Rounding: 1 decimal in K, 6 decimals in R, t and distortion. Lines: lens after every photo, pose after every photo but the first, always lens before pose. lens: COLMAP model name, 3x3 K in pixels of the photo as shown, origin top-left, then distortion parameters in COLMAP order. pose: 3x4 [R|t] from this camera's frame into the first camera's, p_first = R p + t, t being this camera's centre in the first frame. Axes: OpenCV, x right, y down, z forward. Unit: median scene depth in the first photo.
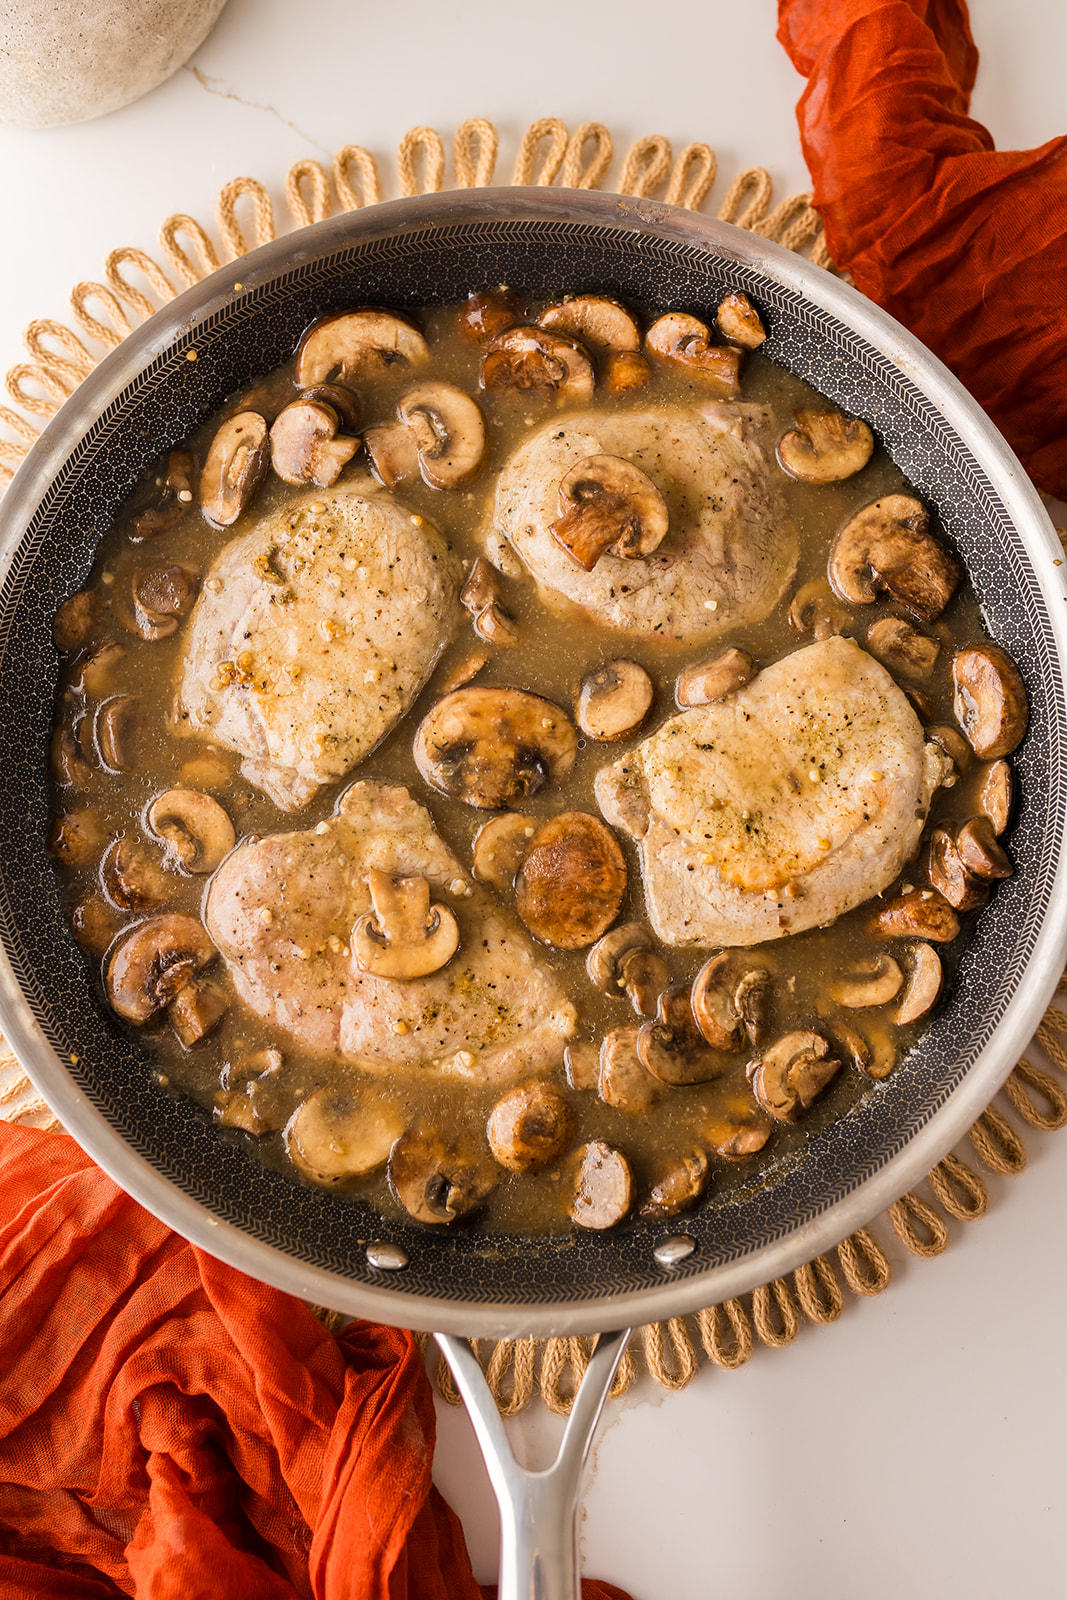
lens RADIAL K [[1611.8, 0, 529.3], [0, 1611.8, 834.0], [0, 0, 1]] dist [0.013693, -0.000151]
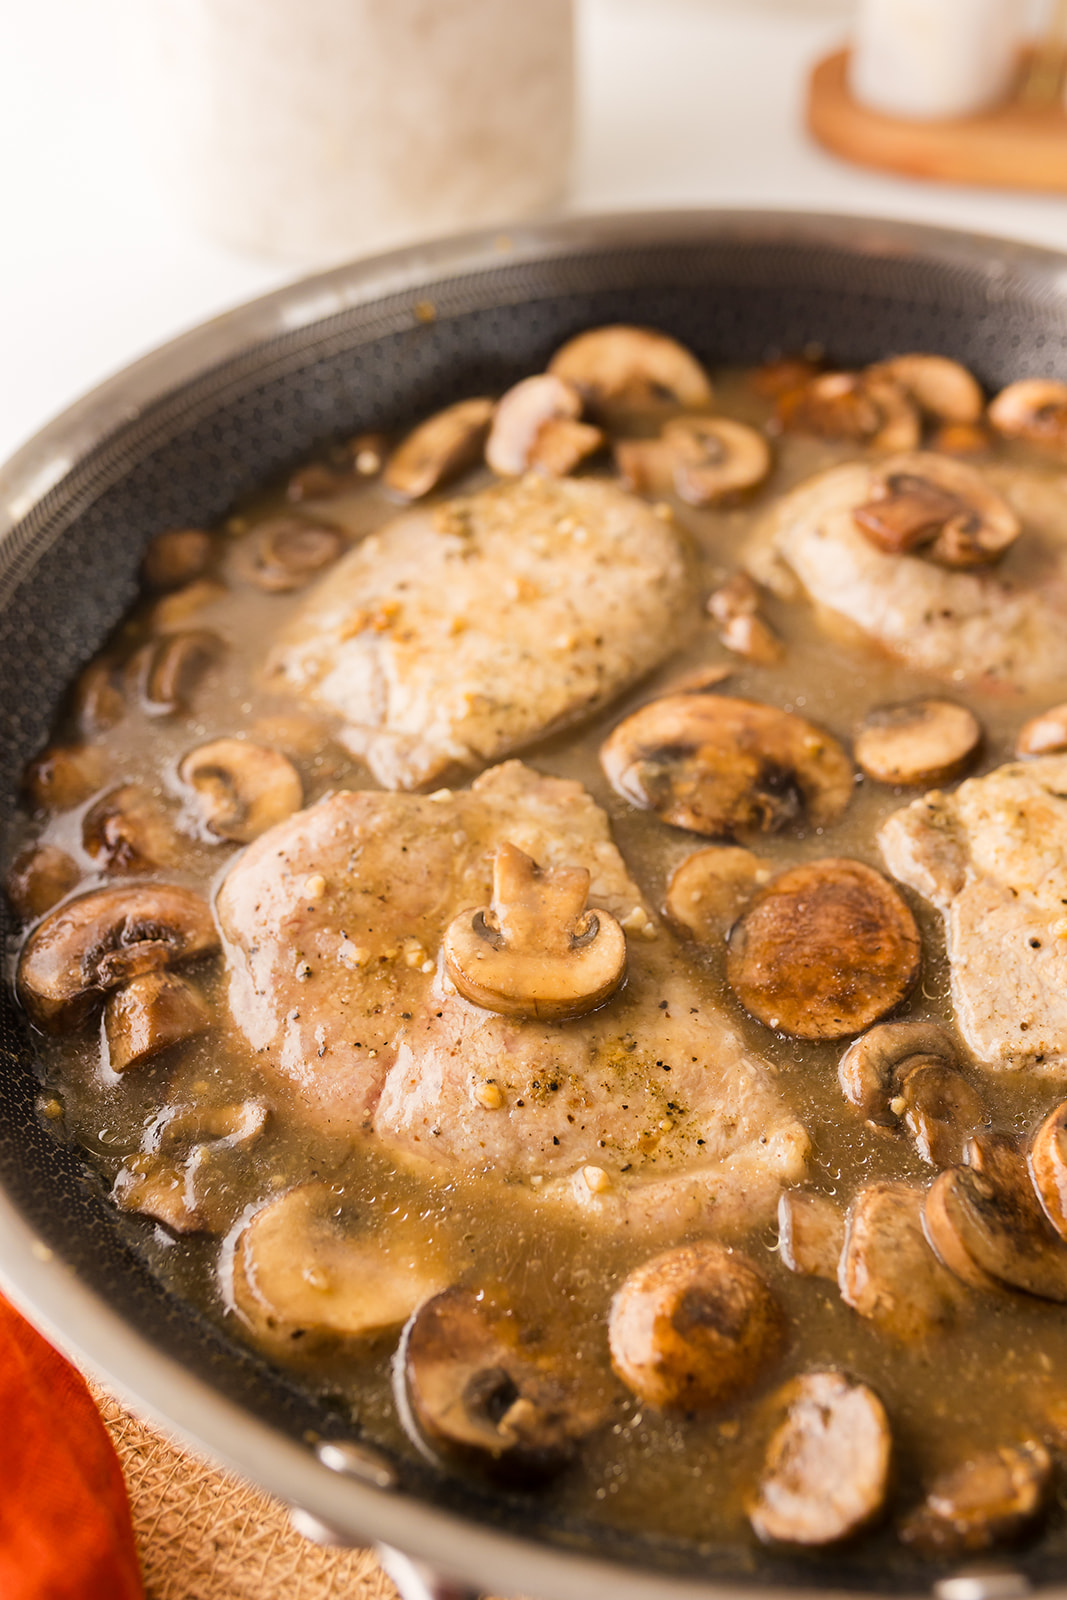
lens RADIAL K [[1659.8, 0, 523.6], [0, 1659.8, 797.0], [0, 0, 1]] dist [0.000564, 0.015238]
pose [[0.976570, 0.159933, -0.143984, -0.002829], [-0.214476, 0.778105, -0.590383, 0.372198], [0.017613, 0.607432, 0.794177, 0.482840]]
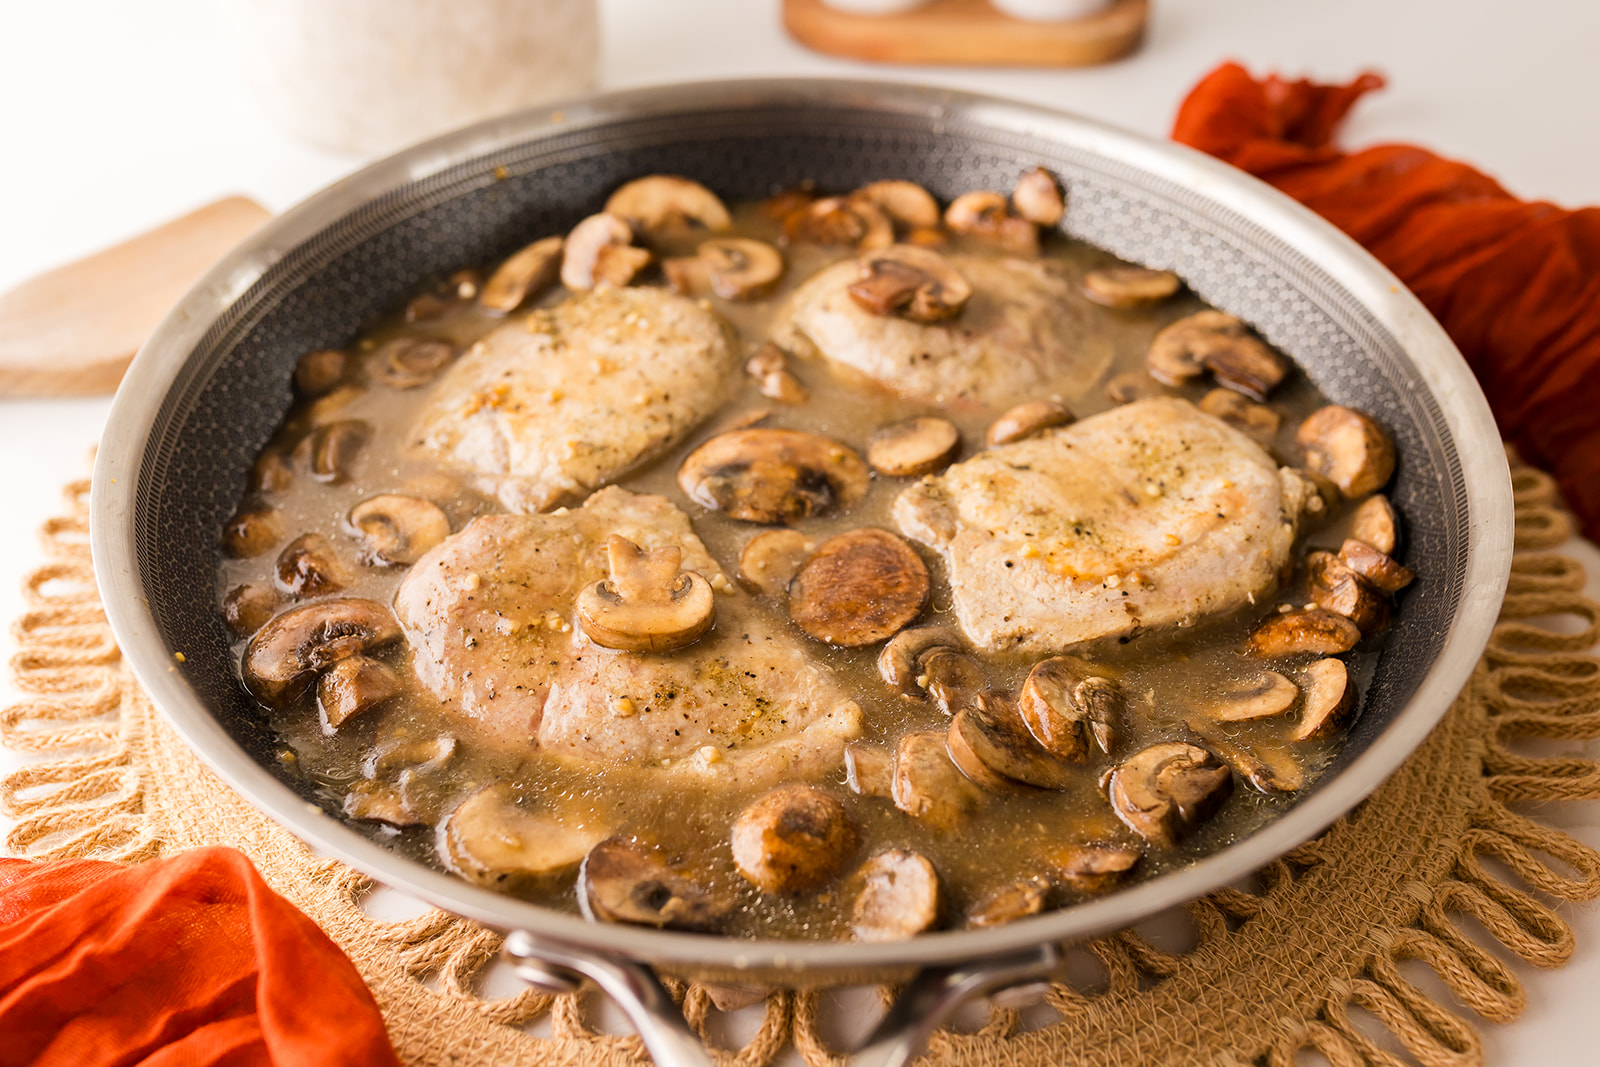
lens RADIAL K [[1659.8, 0, 790.4], [0, 1659.8, 525.8], [0, 0, 1]] dist [0.000564, 0.015238]
pose [[0.998487, 0.046729, -0.028986, 0.014489], [-0.053782, 0.720056, -0.691829, 0.580143], [-0.011457, 0.692341, 0.721480, 0.389591]]
